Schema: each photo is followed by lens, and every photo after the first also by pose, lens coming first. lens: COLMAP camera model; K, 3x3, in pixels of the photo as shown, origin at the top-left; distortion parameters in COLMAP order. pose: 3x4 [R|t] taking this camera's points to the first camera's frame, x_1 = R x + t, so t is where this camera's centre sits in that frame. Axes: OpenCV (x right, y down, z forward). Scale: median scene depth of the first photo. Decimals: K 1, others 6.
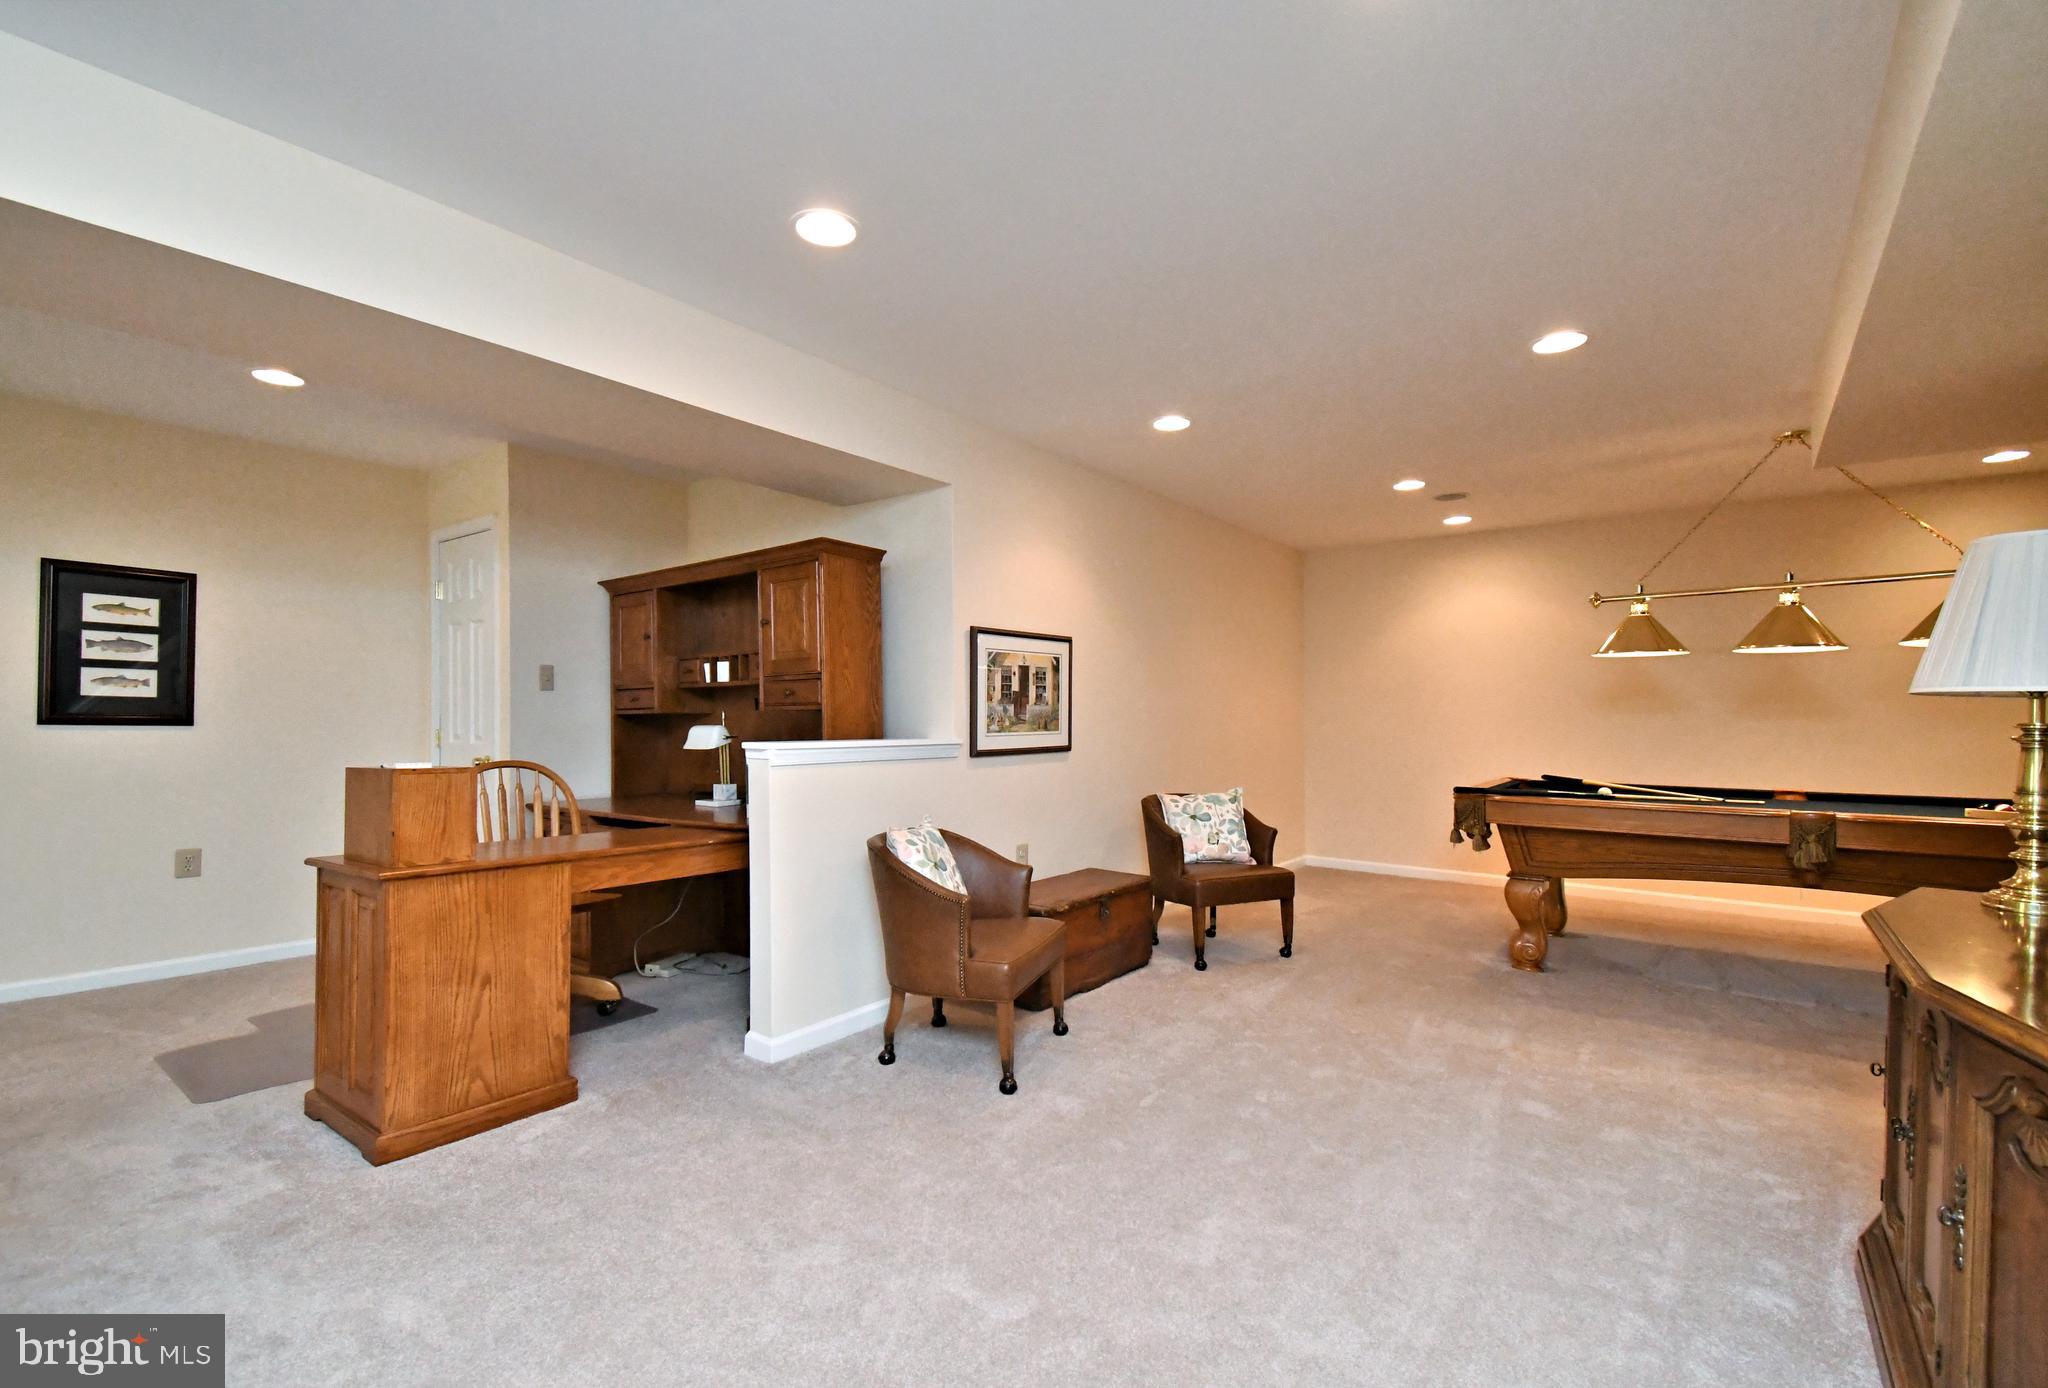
lens RADIAL K [[908.6, 0, 1020.8], [0, 908.6, 700.9], [0, 0, 1]] dist [0.018651, -0.011111]
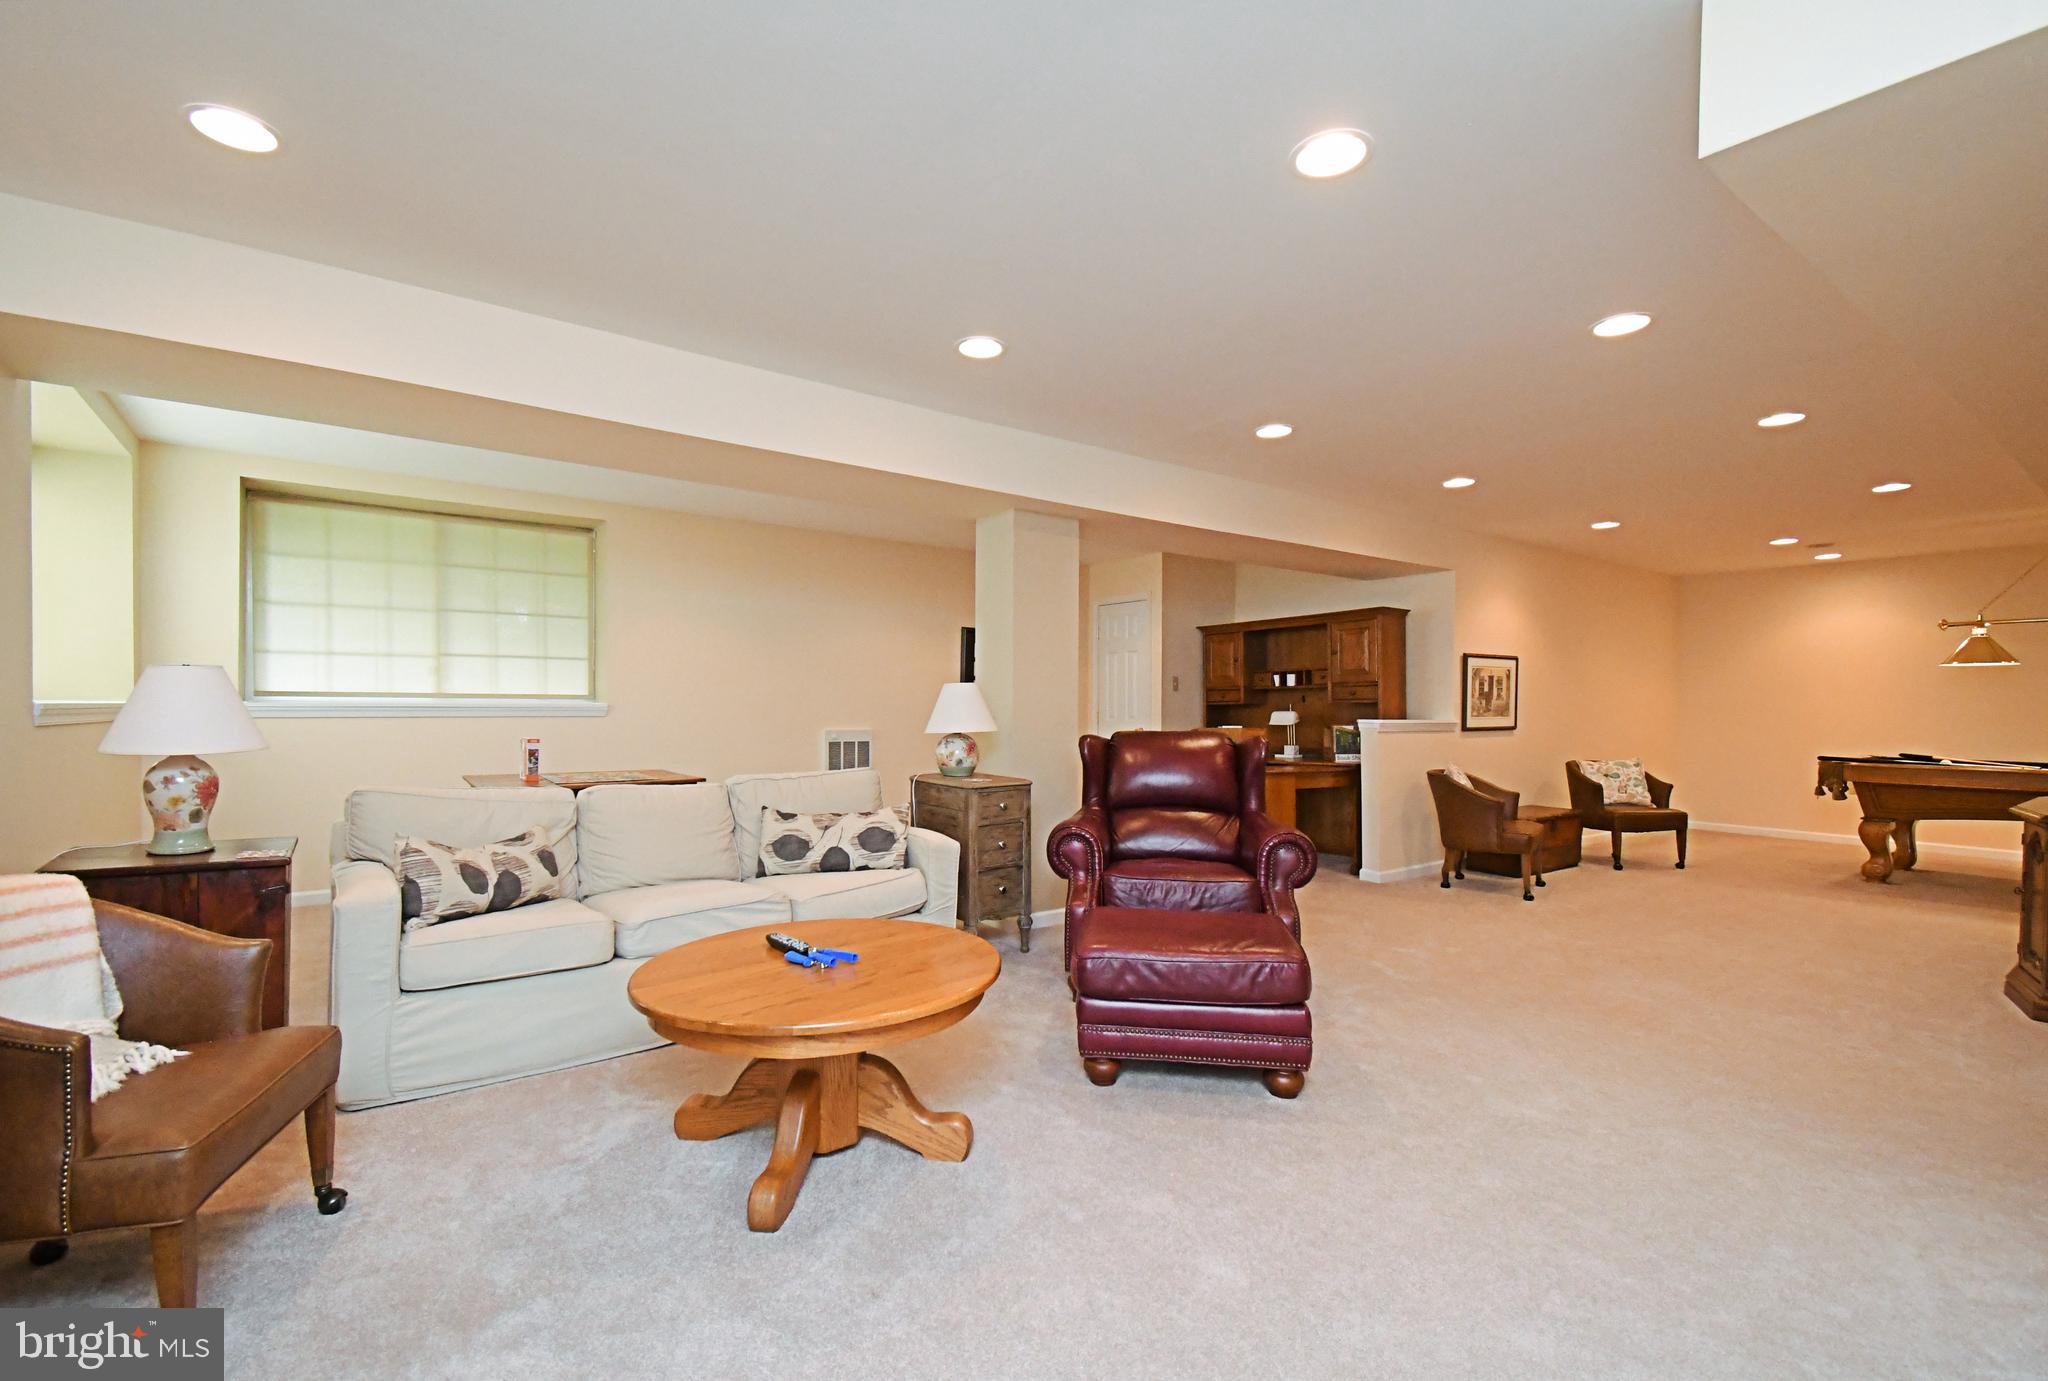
lens RADIAL K [[908.6, 0, 1004.8], [0, 908.6, 700.3], [0, 0, 1]] dist [0.018651, -0.011111]
pose [[0.954466, 0.002369, -0.298309, -0.329441], [-0.000564, 0.999981, 0.006138, -0.004476], [0.298318, -0.005691, 0.954450, -0.785612]]
